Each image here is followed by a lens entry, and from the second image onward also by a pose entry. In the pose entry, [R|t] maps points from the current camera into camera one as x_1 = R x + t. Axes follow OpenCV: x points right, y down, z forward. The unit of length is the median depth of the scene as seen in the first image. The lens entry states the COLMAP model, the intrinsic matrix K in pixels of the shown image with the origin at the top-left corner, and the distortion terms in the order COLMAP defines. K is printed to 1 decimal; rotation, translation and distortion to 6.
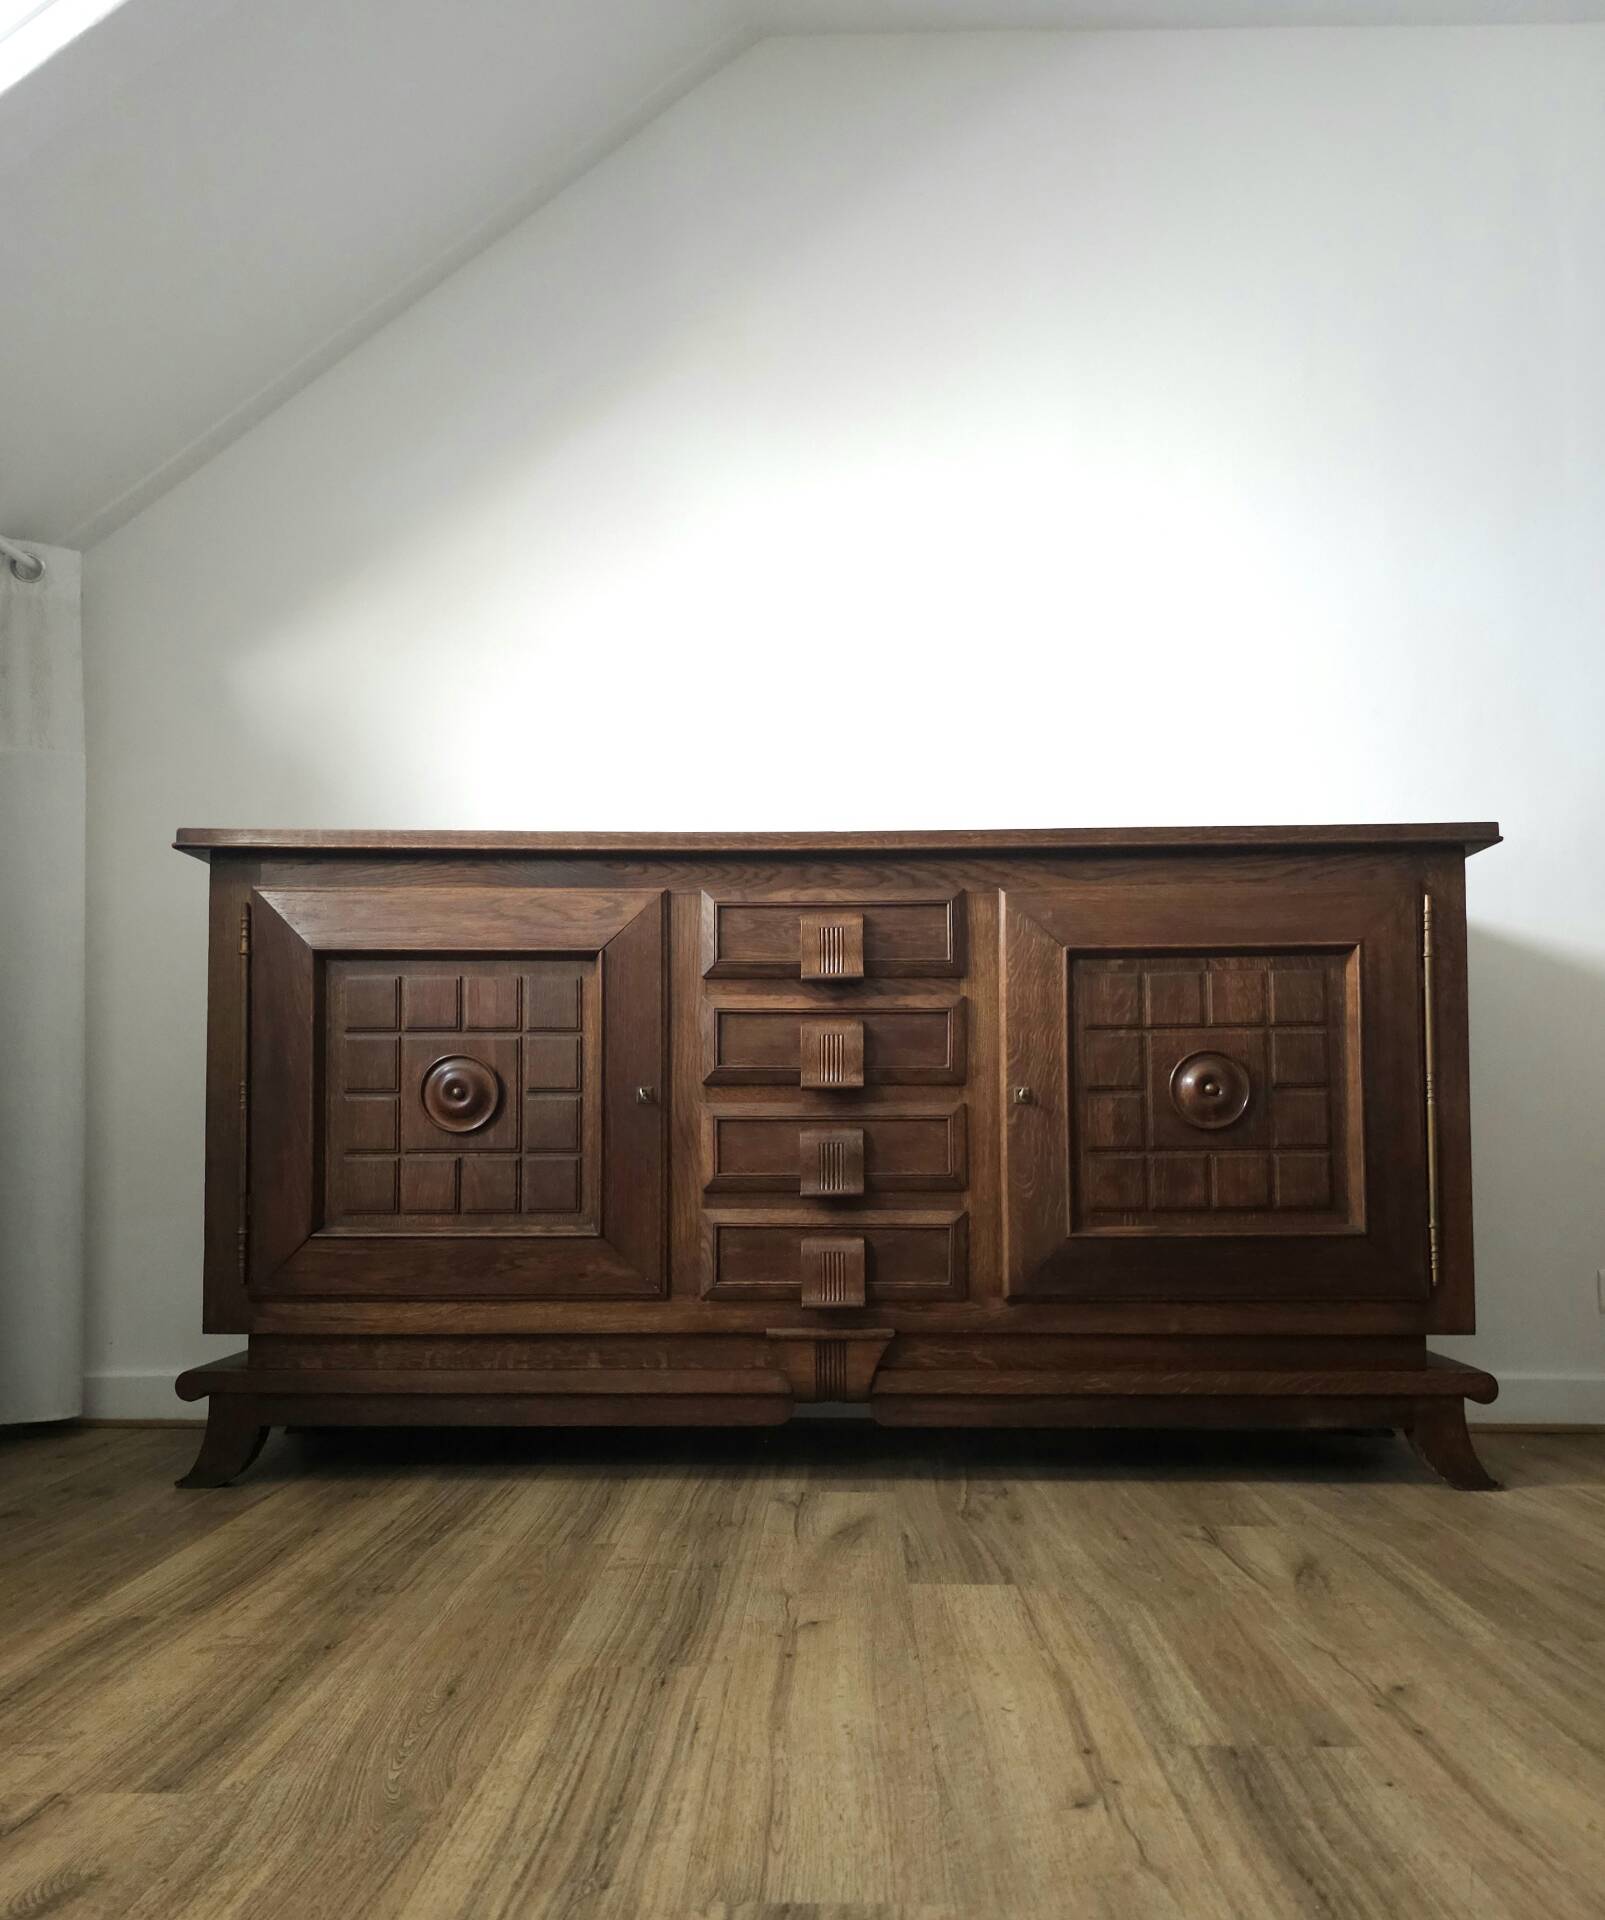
lens RADIAL K [[1078.3, 0, 797.6], [0, 1078.3, 984.1], [0, 0, 1]] dist [0.033728, 0.000187]
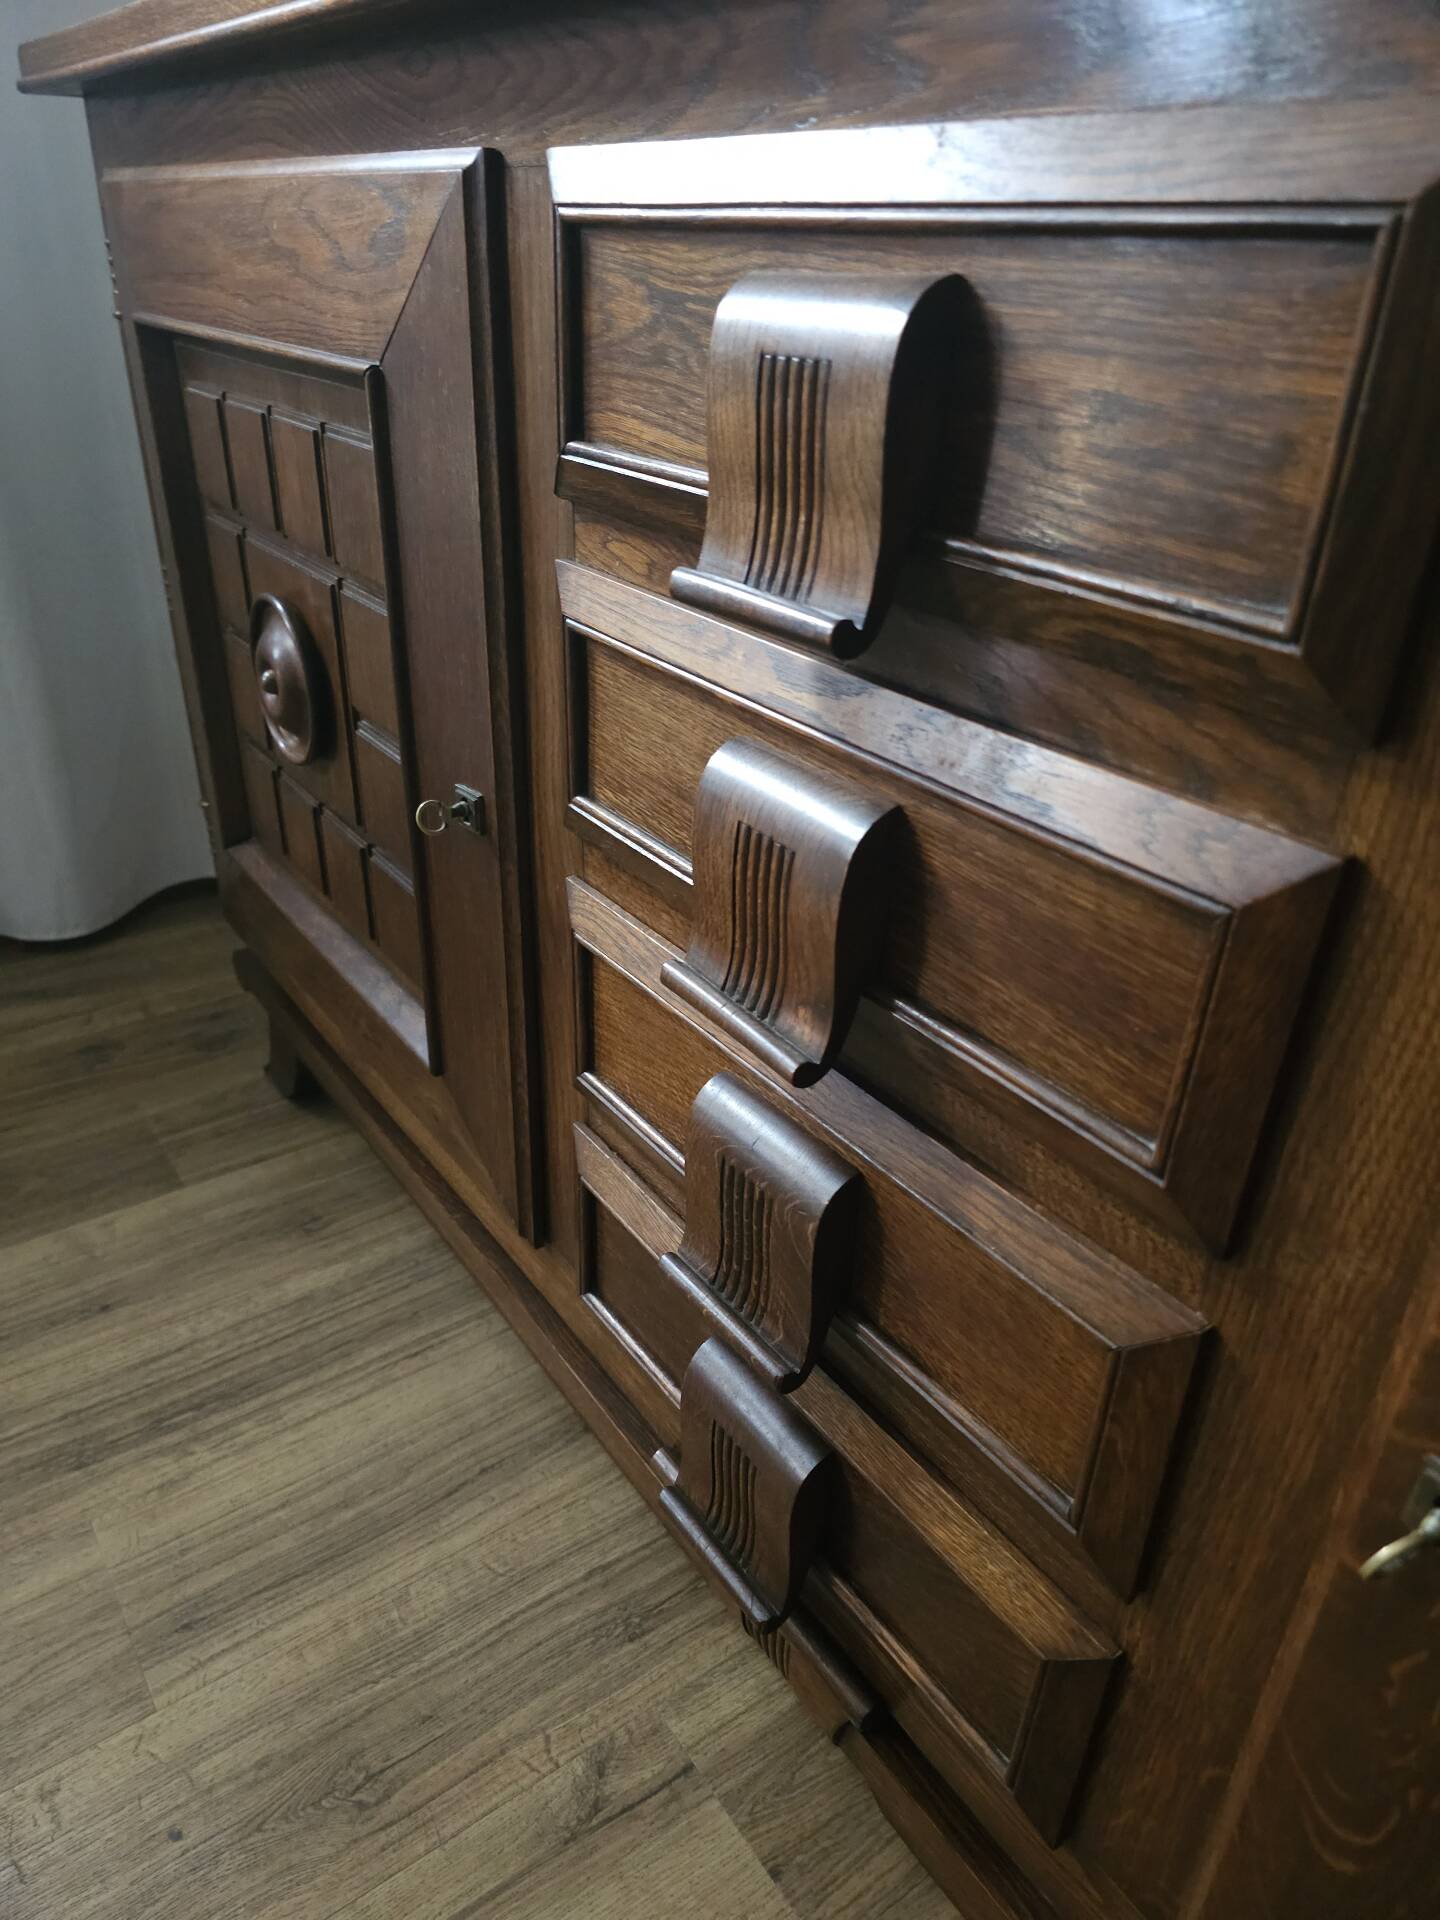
lens RADIAL K [[1307.2, 0, 714.3], [0, 1307.2, 974.0], [0, 0, 1]] dist [0.040337, -0.045344]
pose [[0.588947, 0.411094, -0.695804, 0.247410], [-0.006149, 0.863215, 0.504799, -0.078033], [0.808149, -0.293021, 0.510915, 0.813612]]
